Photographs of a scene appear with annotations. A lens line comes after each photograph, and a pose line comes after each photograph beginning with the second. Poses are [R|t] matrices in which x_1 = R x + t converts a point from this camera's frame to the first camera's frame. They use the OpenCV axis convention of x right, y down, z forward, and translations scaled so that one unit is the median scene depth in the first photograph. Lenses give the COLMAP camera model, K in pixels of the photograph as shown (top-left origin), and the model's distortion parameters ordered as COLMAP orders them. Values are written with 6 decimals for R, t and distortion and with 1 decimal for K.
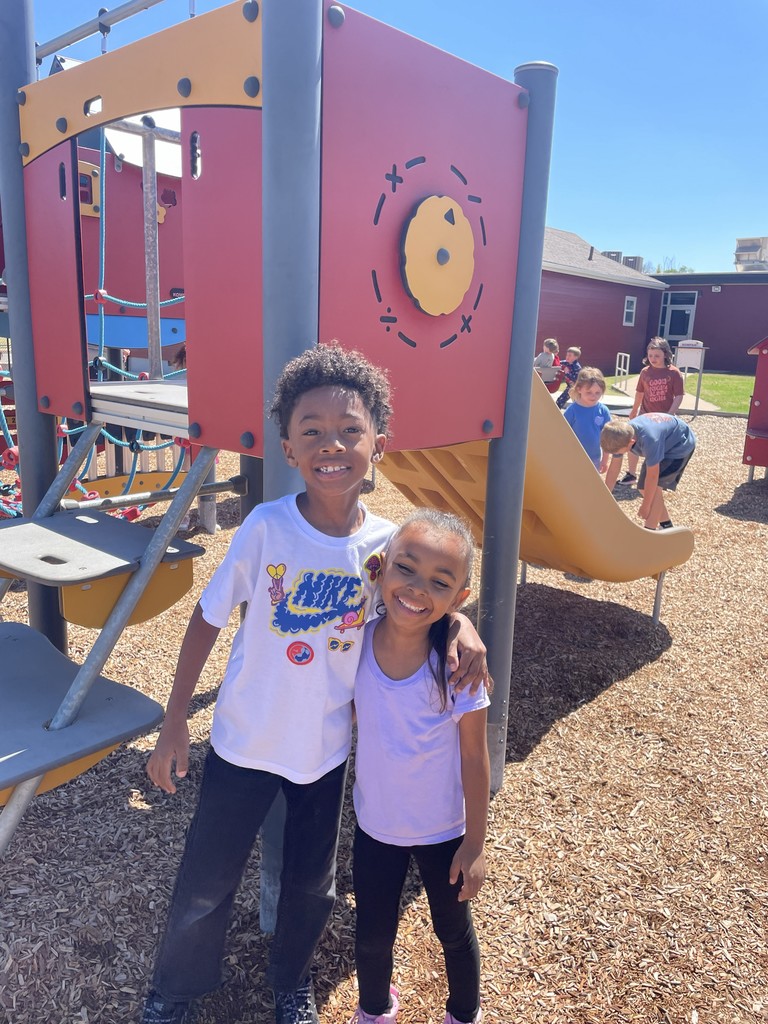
lens RADIAL K [[761.7, 0, 380.2], [0, 761.7, 512.5], [0, 0, 1]] dist [0.060651, -0.076984]
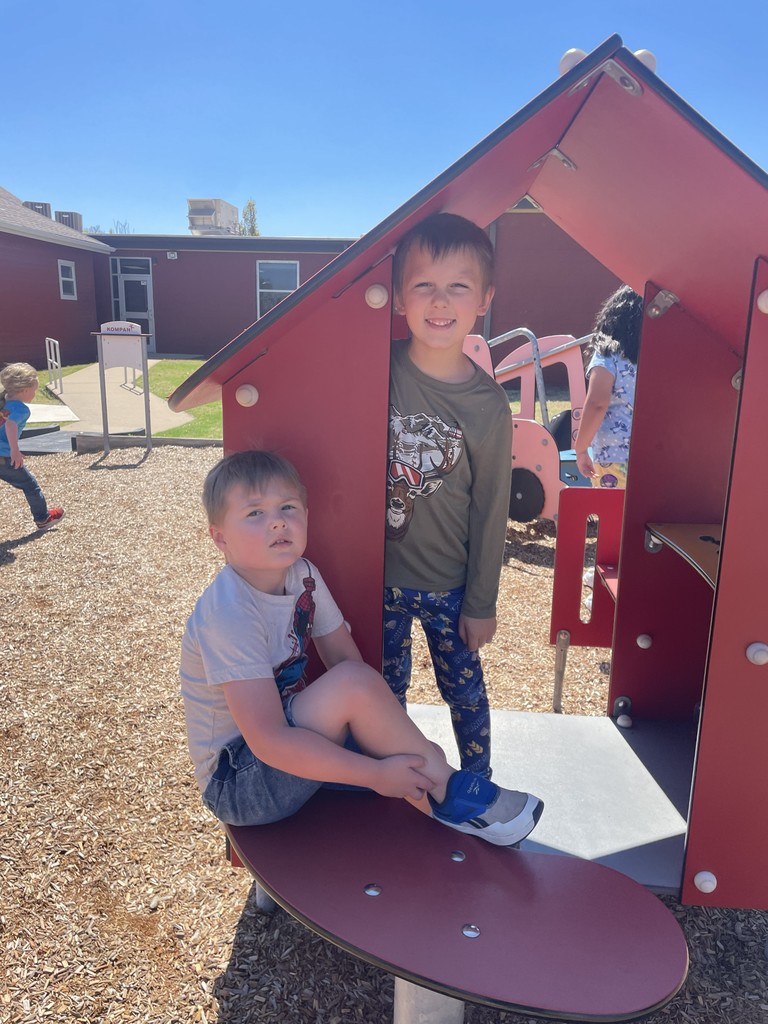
lens RADIAL K [[761.7, 0, 380.2], [0, 761.7, 512.5], [0, 0, 1]] dist [0.060651, -0.076984]
pose [[0.806109, -0.155994, 0.570836, 0.101328], [0.139657, 0.987531, 0.072648, -0.046514], [-0.575051, 0.021159, 0.817844, 0.200791]]
